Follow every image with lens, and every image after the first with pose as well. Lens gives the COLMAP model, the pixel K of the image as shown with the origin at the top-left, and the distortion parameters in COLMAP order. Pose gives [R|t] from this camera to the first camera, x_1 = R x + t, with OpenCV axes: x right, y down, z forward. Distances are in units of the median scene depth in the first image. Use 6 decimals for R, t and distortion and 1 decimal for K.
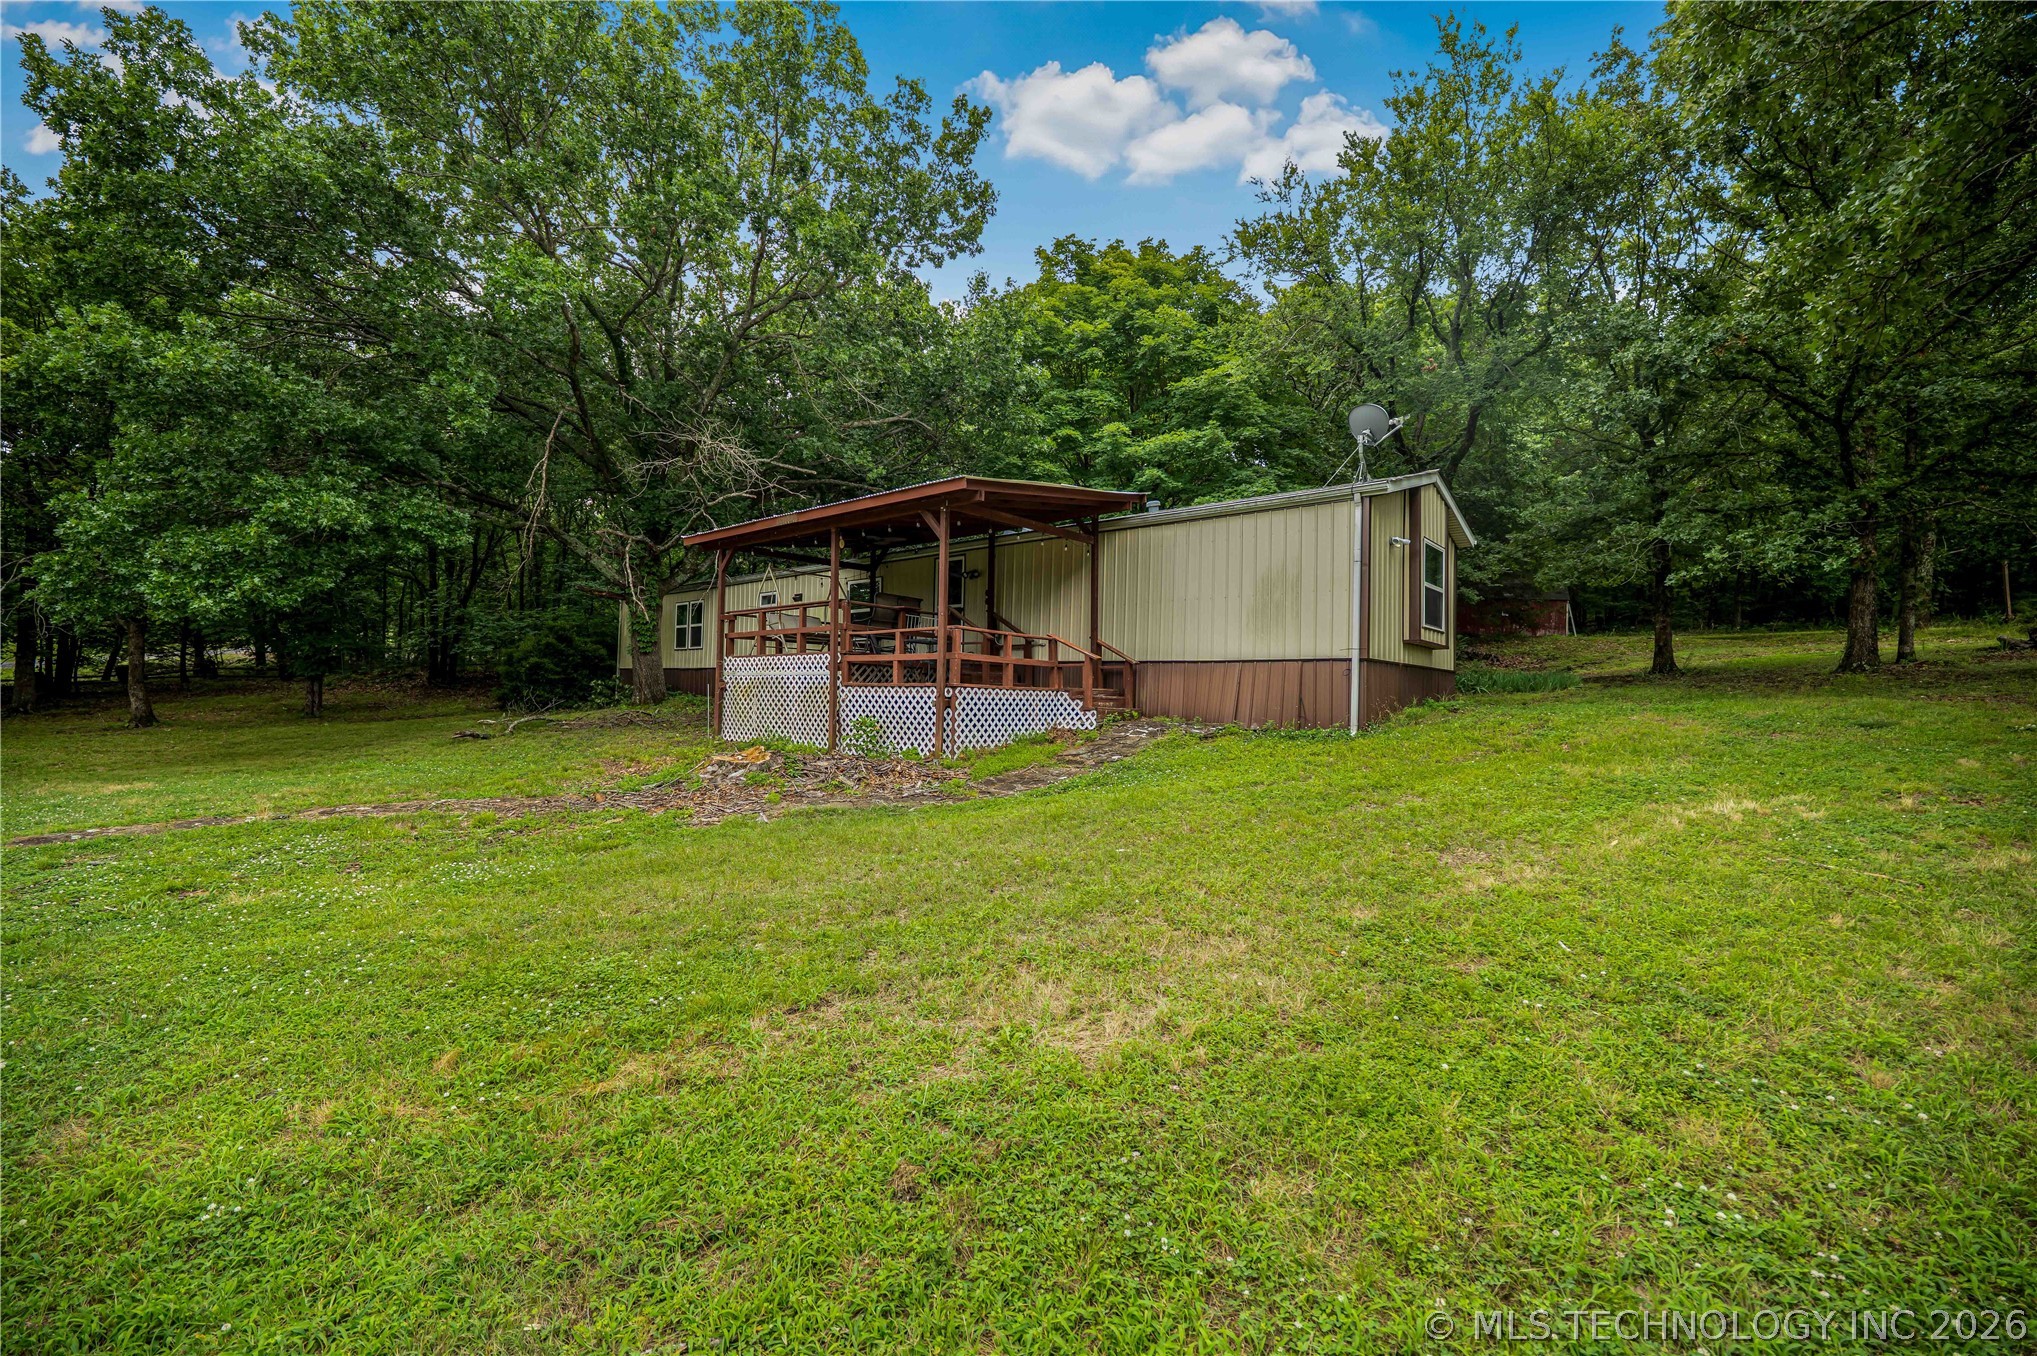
lens RADIAL K [[837.3, 0, 1011.5], [0, 837.3, 683.8], [0, 0, 1]] dist [-0.000663, 0.000620]
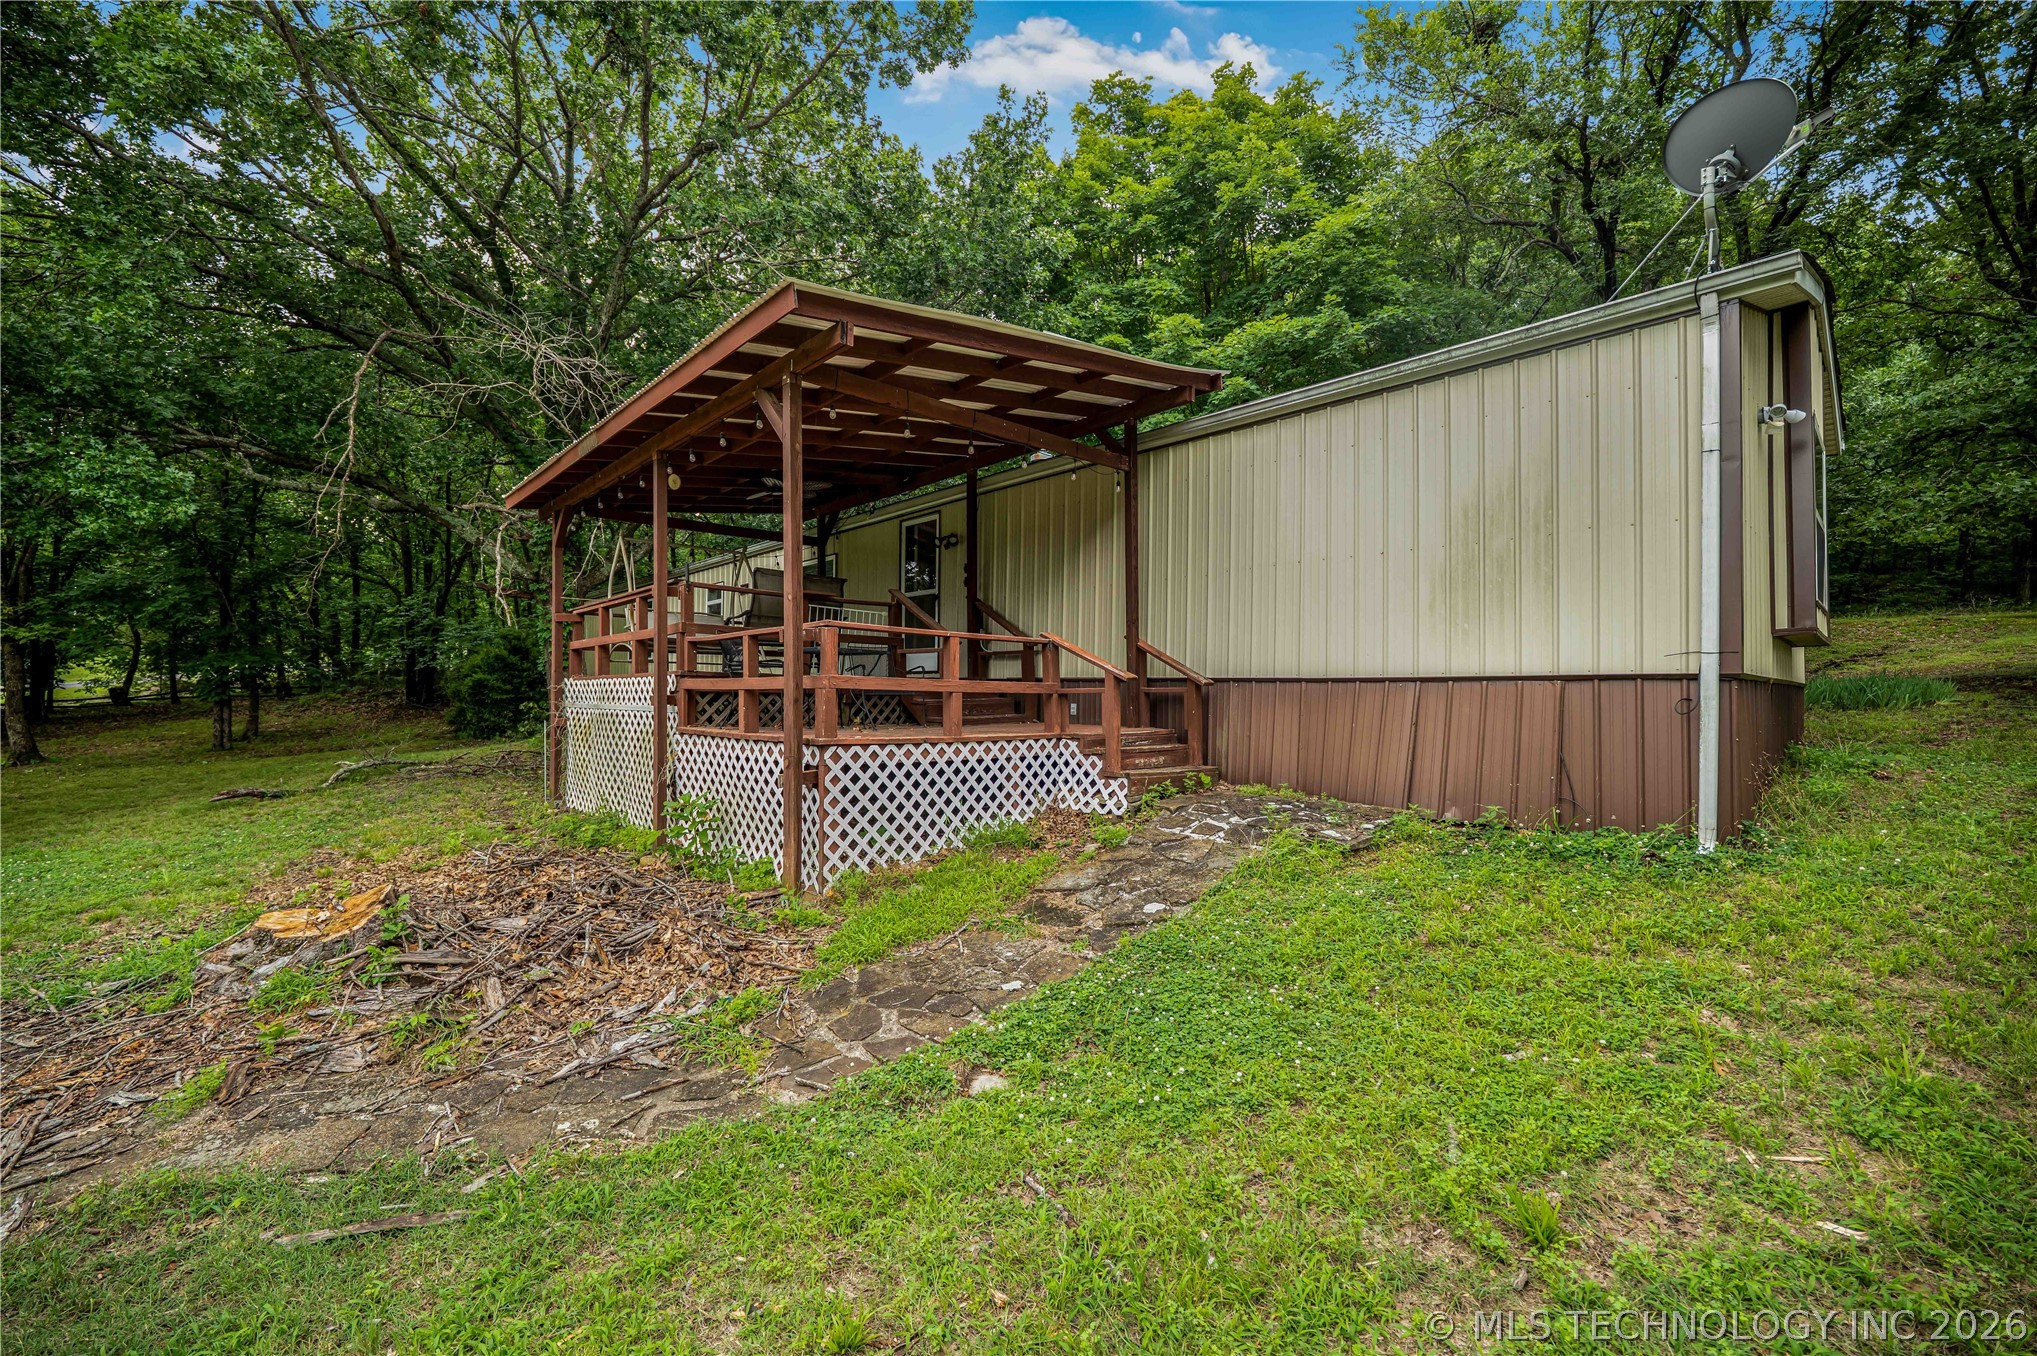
lens RADIAL K [[837.3, 0, 1011.5], [0, 837.3, 683.8], [0, 0, 1]] dist [-0.000663, 0.000620]
pose [[0.994132, -0.015777, -0.107013, 0.083136], [0.016008, 0.999871, 0.001301, -0.027805], [0.106978, -0.003006, 0.994257, 0.459324]]
